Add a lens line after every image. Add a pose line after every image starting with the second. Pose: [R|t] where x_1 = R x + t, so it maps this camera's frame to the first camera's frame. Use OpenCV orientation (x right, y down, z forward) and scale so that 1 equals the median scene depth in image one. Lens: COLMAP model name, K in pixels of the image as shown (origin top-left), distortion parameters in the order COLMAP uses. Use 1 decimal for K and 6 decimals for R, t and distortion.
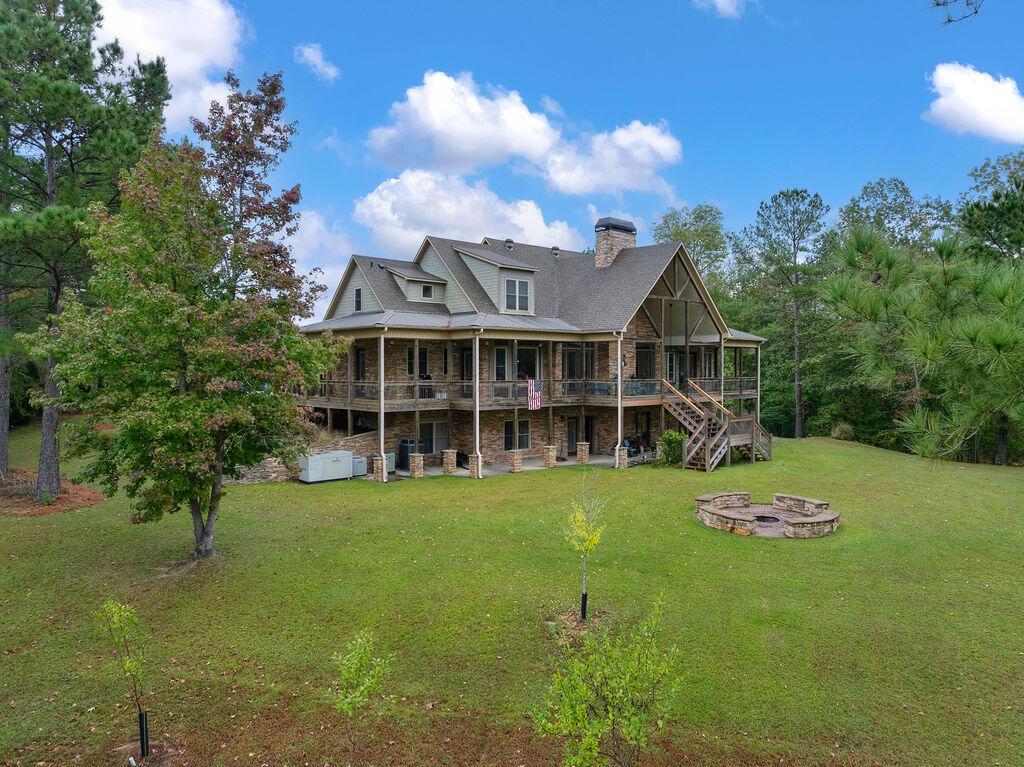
lens RADIAL K [[725.9, 0, 512.0], [0, 725.9, 383.5], [0, 0, 1]] dist [-0.030101, -0.000423]
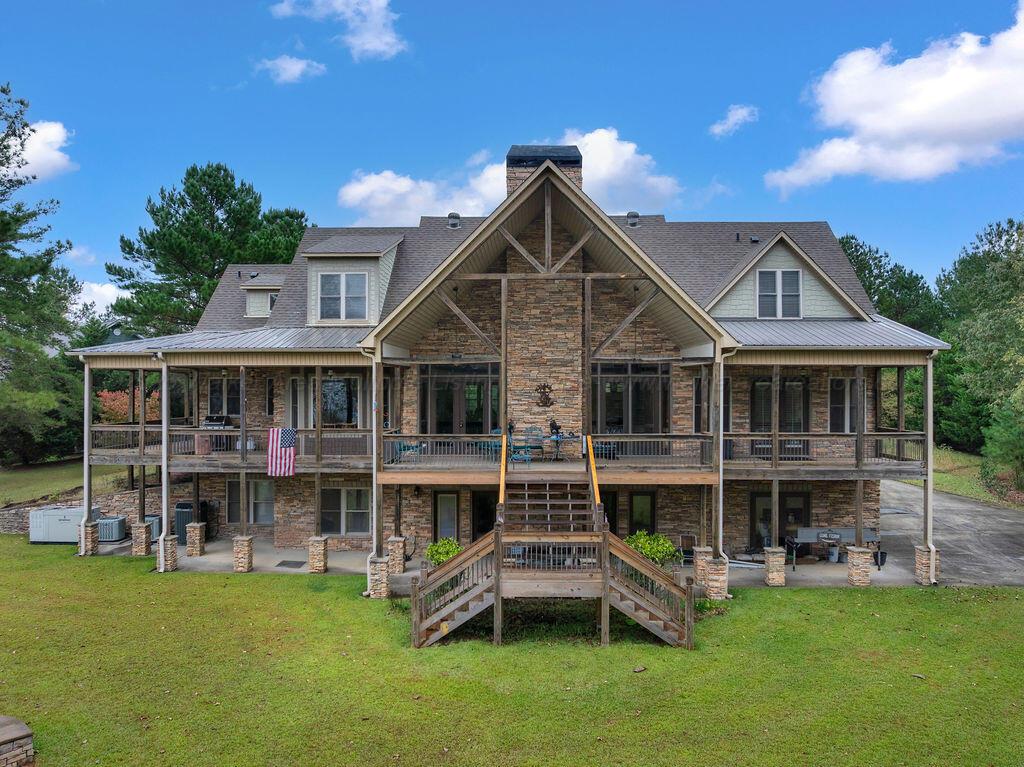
lens RADIAL K [[725.9, 0, 512.0], [0, 725.9, 383.5], [0, 0, 1]] dist [-0.030101, -0.000423]
pose [[0.719978, -0.003394, -0.693989, 0.581241], [-0.014457, 0.999698, -0.019889, -0.033029], [0.693847, 0.024353, 0.719711, 0.647406]]
